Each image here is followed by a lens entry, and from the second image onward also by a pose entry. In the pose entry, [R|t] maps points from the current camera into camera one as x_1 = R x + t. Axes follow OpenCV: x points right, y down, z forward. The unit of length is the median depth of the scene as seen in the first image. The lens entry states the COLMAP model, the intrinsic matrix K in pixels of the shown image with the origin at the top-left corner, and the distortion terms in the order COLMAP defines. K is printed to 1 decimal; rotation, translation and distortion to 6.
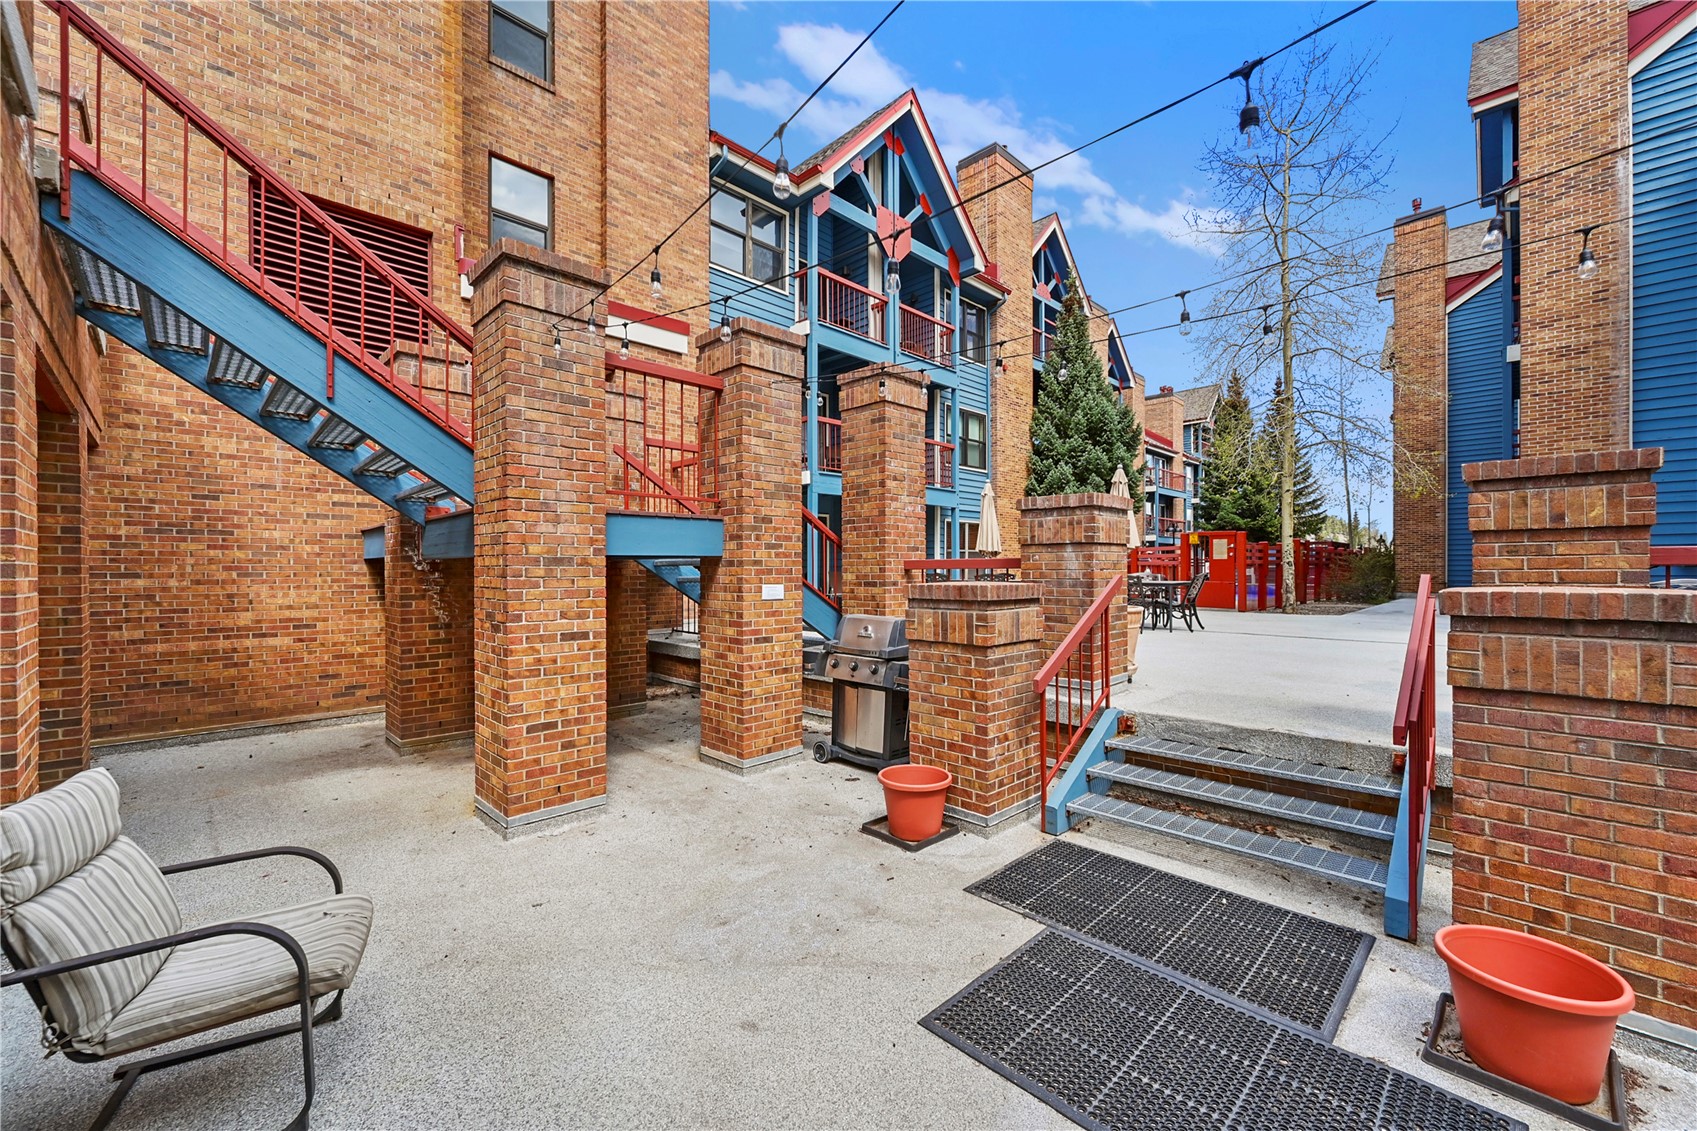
lens RADIAL K [[679.0, 0, 848.3], [0, 679.0, 580.3], [0, 0, 1]] dist [-0.001304, 0.000260]
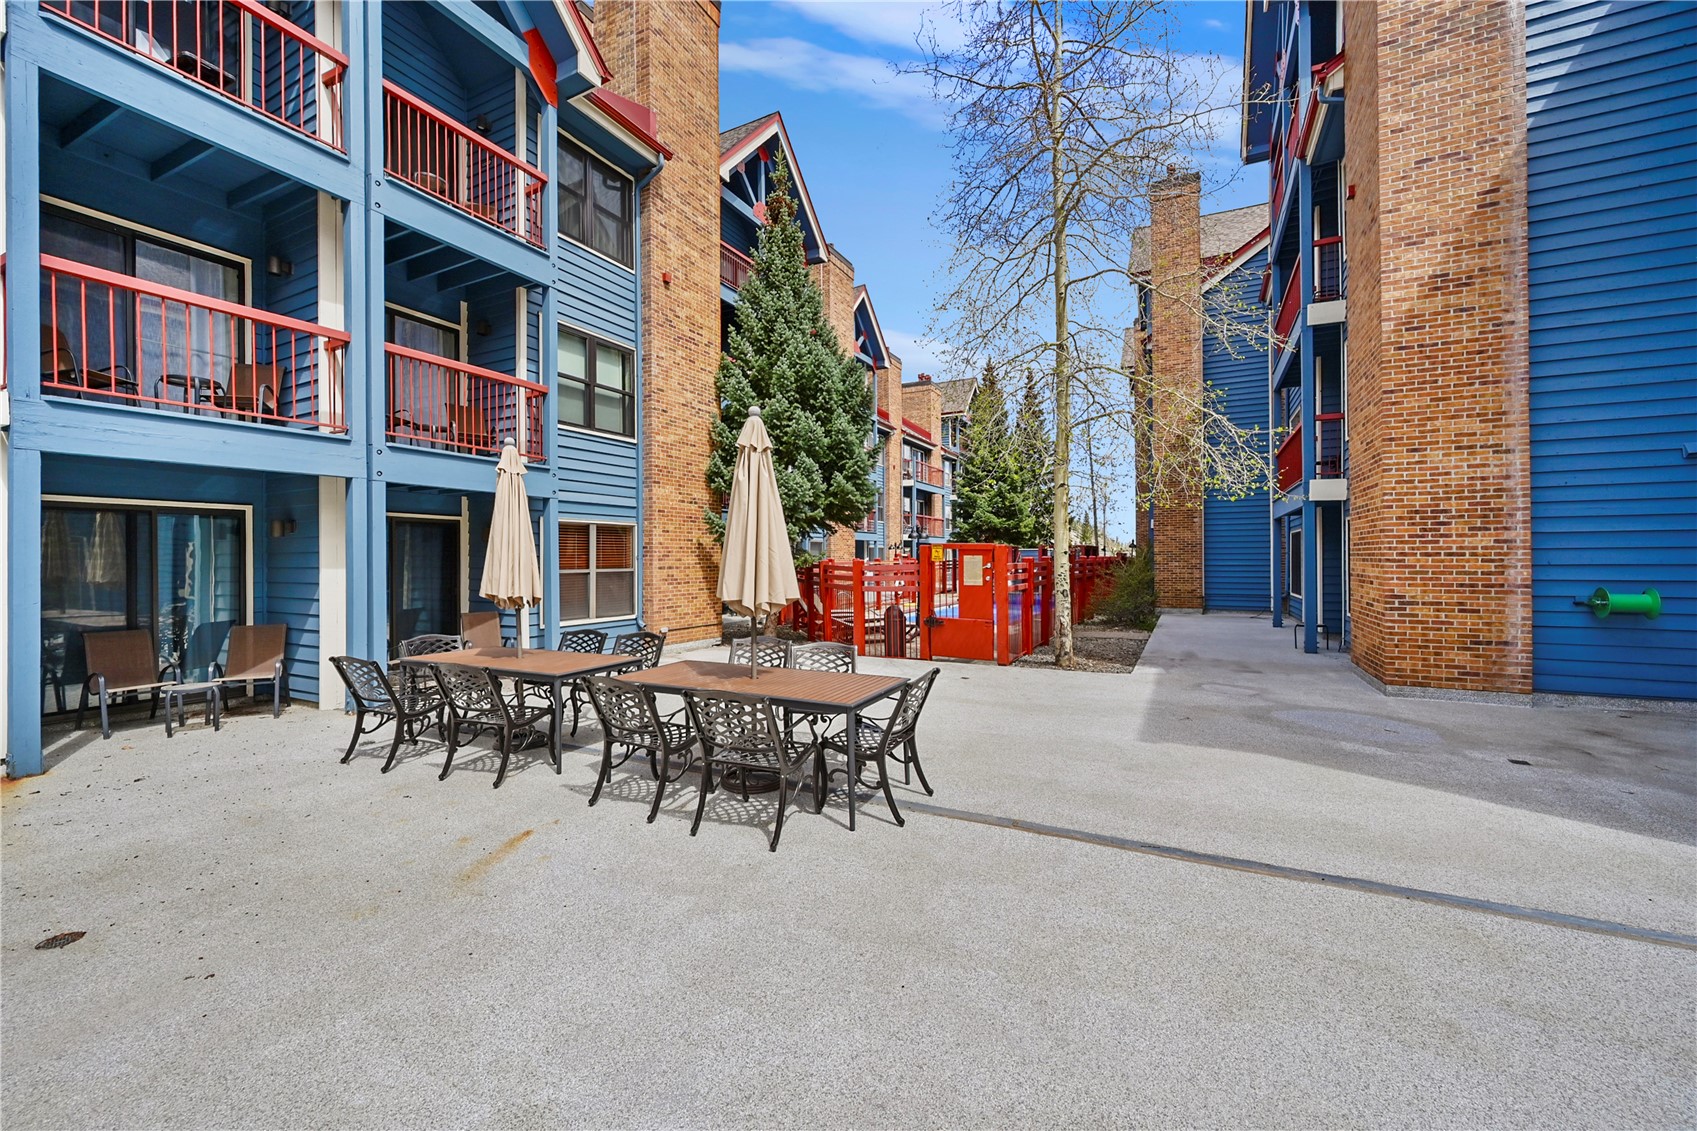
lens RADIAL K [[679.0, 0, 841.4], [0, 679.0, 571.6], [0, 0, 1]] dist [-0.001304, 0.000260]
pose [[0.954851, -0.007084, 0.297001, 0.194844], [0.006955, 0.999975, 0.001492, -0.040044], [-0.297004, 0.000641, 0.954876, 0.345249]]
